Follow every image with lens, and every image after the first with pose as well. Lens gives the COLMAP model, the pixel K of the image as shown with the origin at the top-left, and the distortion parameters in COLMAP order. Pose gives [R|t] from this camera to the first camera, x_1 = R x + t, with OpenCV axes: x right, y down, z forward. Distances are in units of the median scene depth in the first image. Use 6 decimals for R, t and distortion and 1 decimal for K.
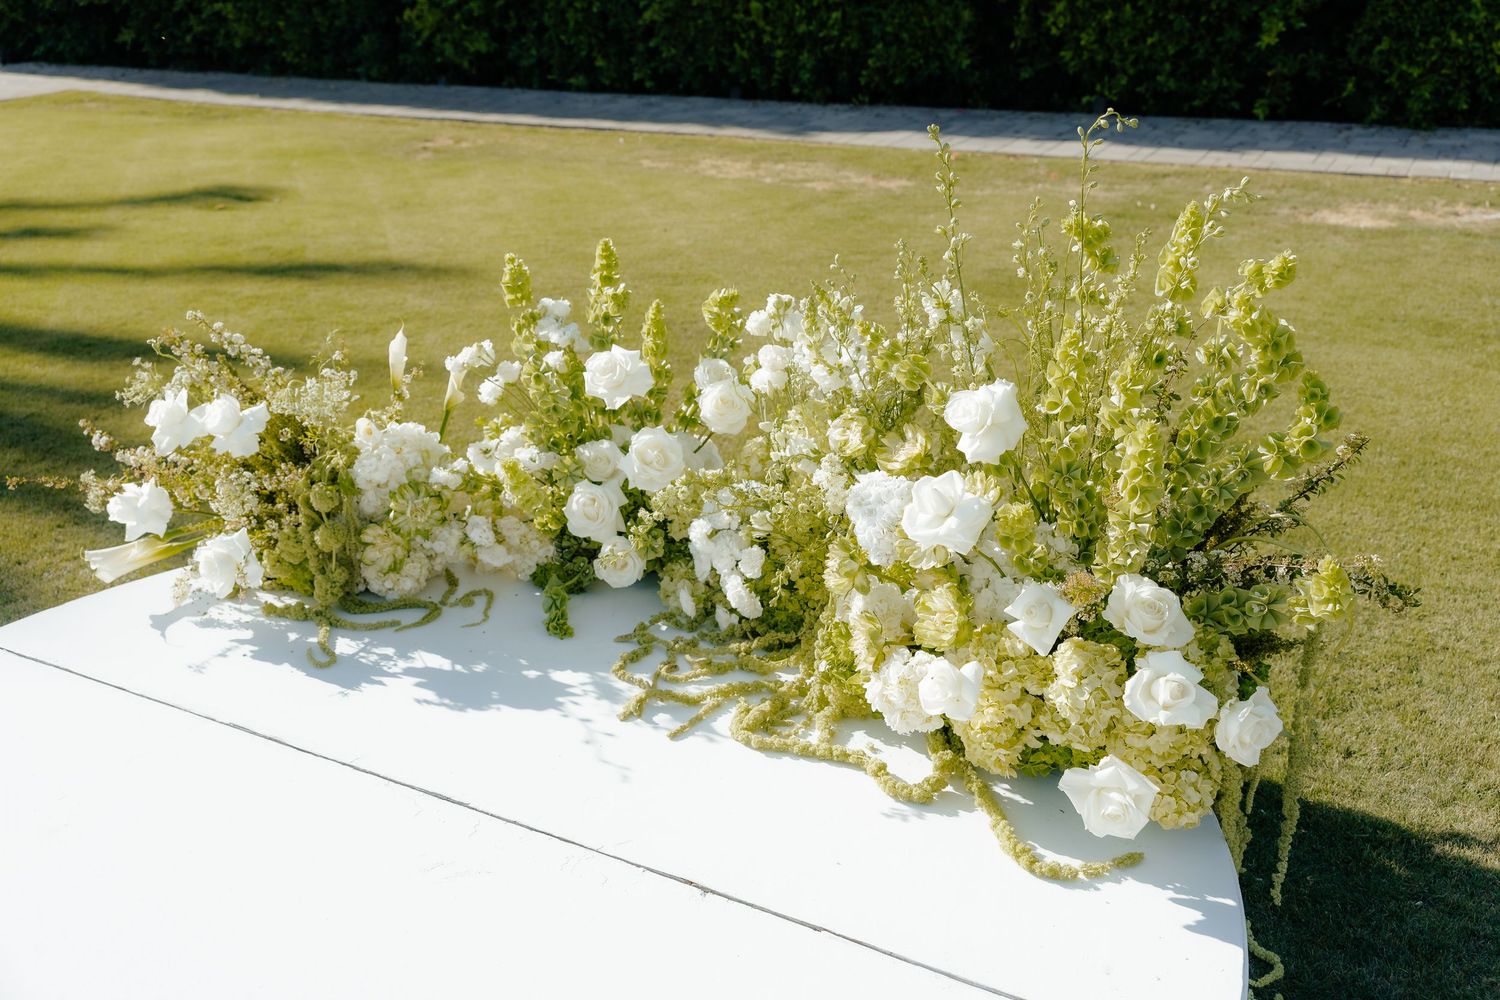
lens RADIAL K [[1382.7, 0, 752.5], [0, 1382.7, 500.4], [0, 0, 1]] dist [0.002905, 0.000000]
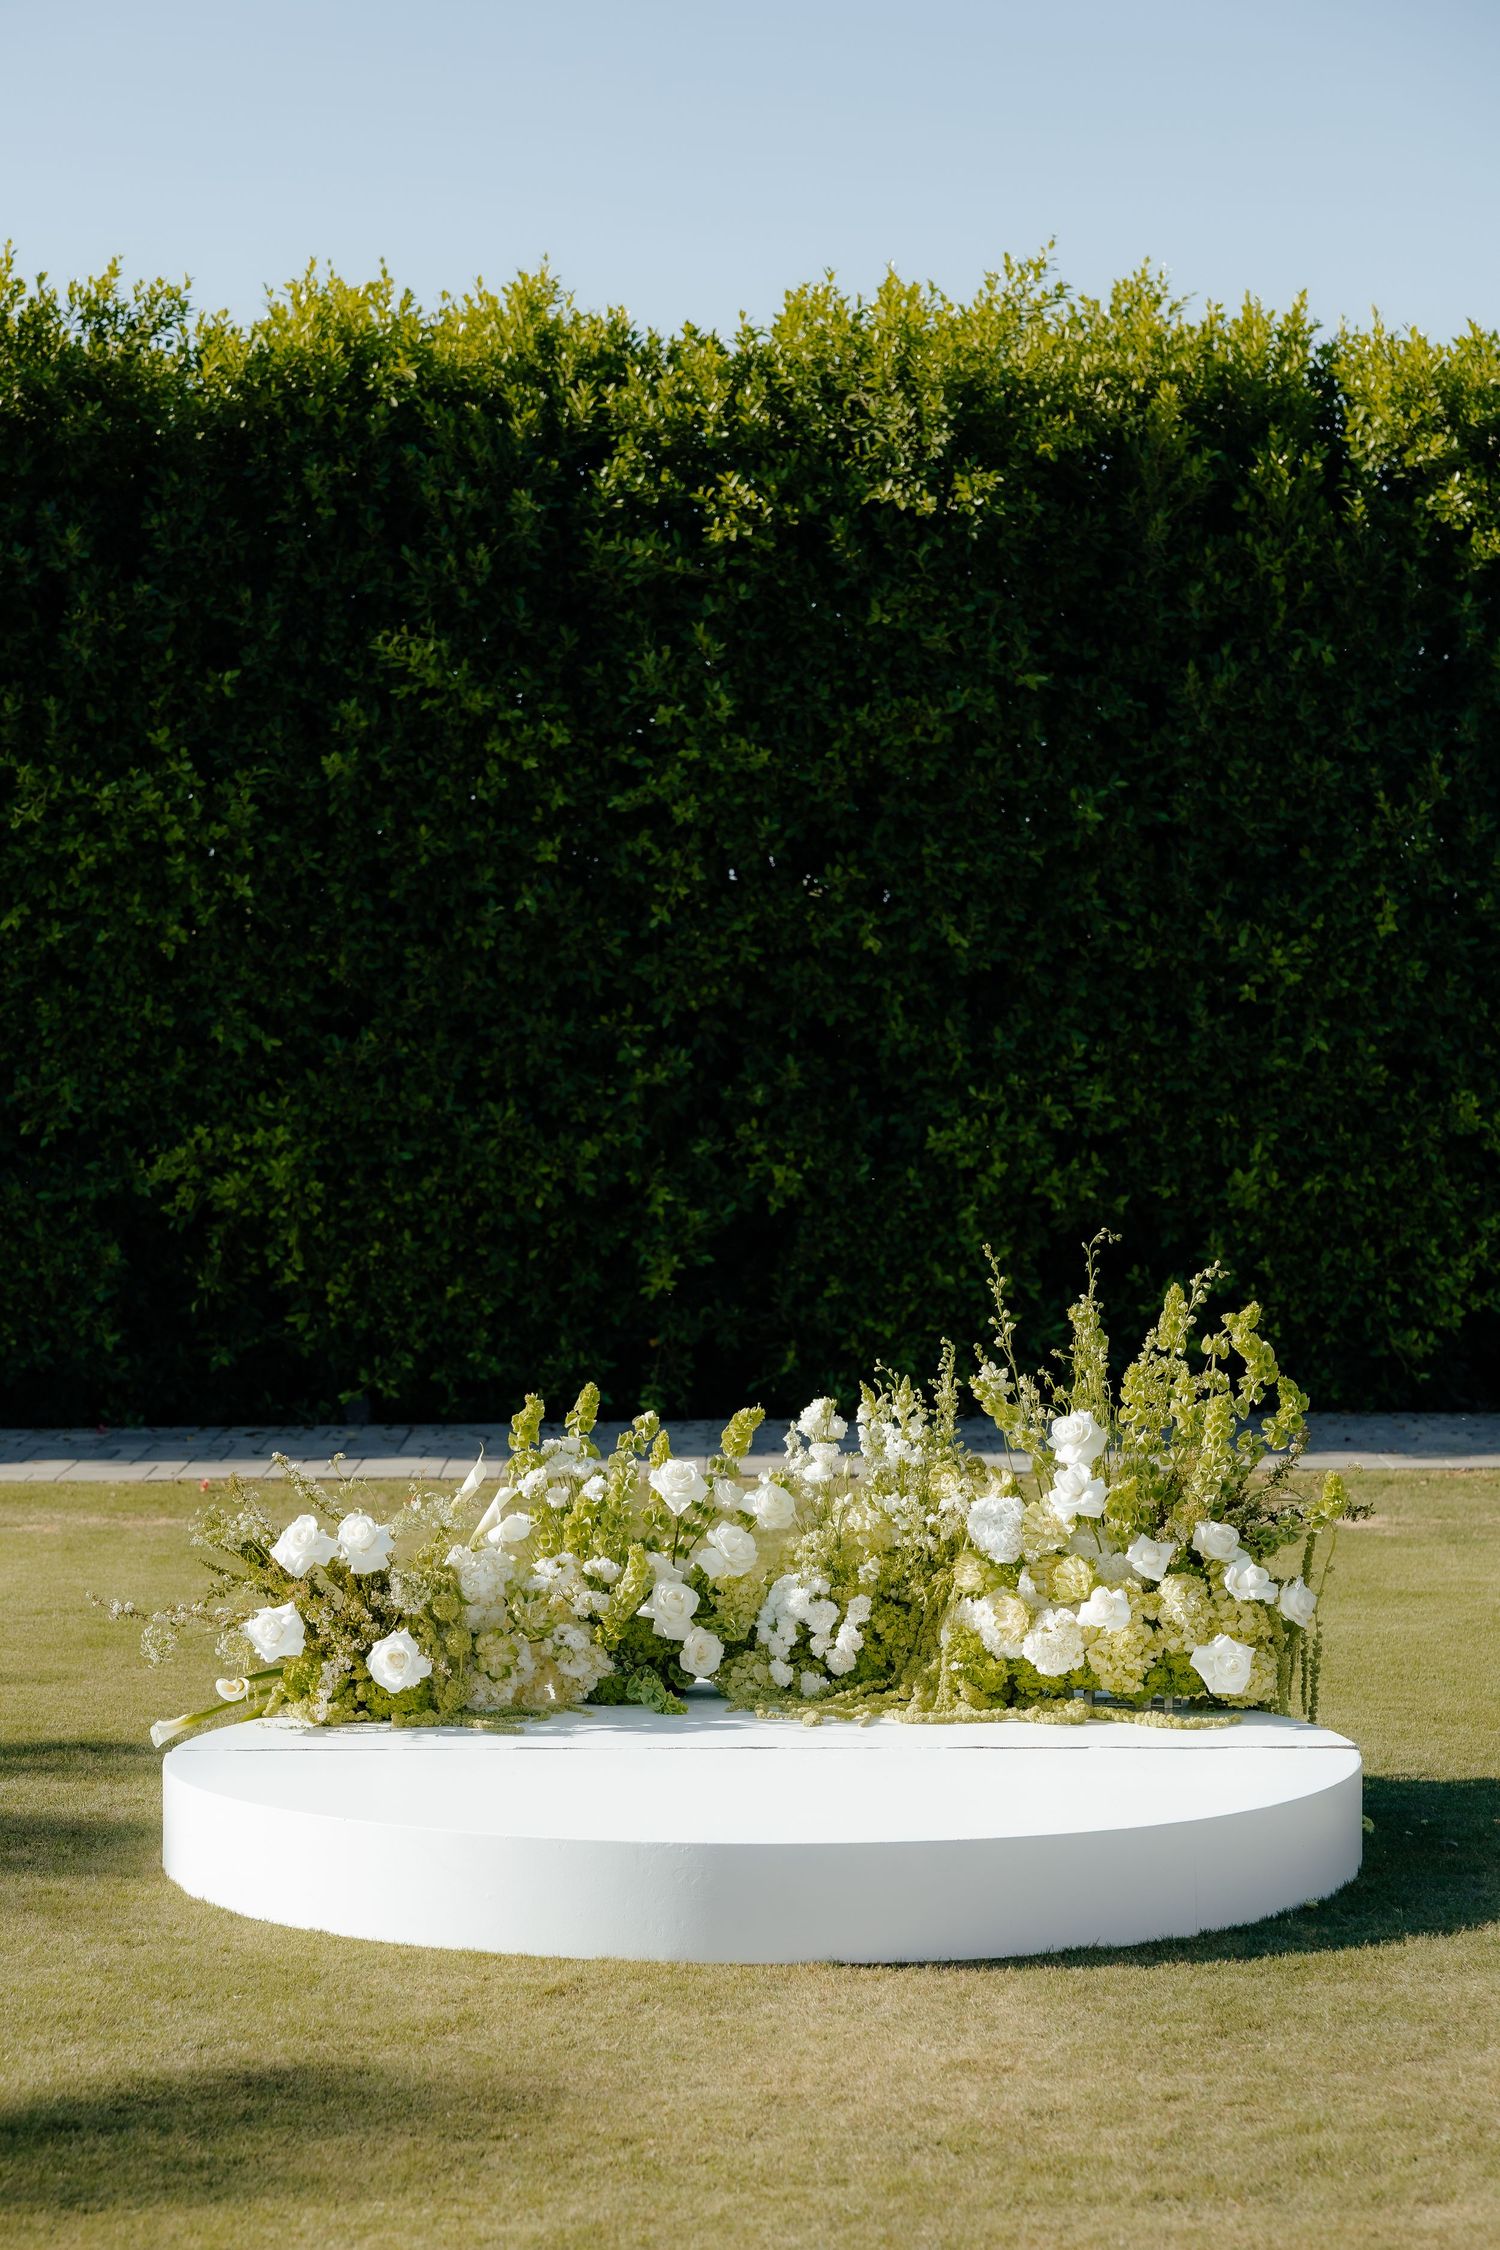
lens RADIAL K [[4684.5, 0, 749.9], [0, 4684.5, 1125.9], [0, 0, 1]] dist [-0.068192, 0.000000]
pose [[0.872178, 0.003895, 0.489174, -0.542251], [0.180740, 0.926648, -0.329631, 0.256031], [-0.454576, 0.375911, 0.807497, -0.620450]]
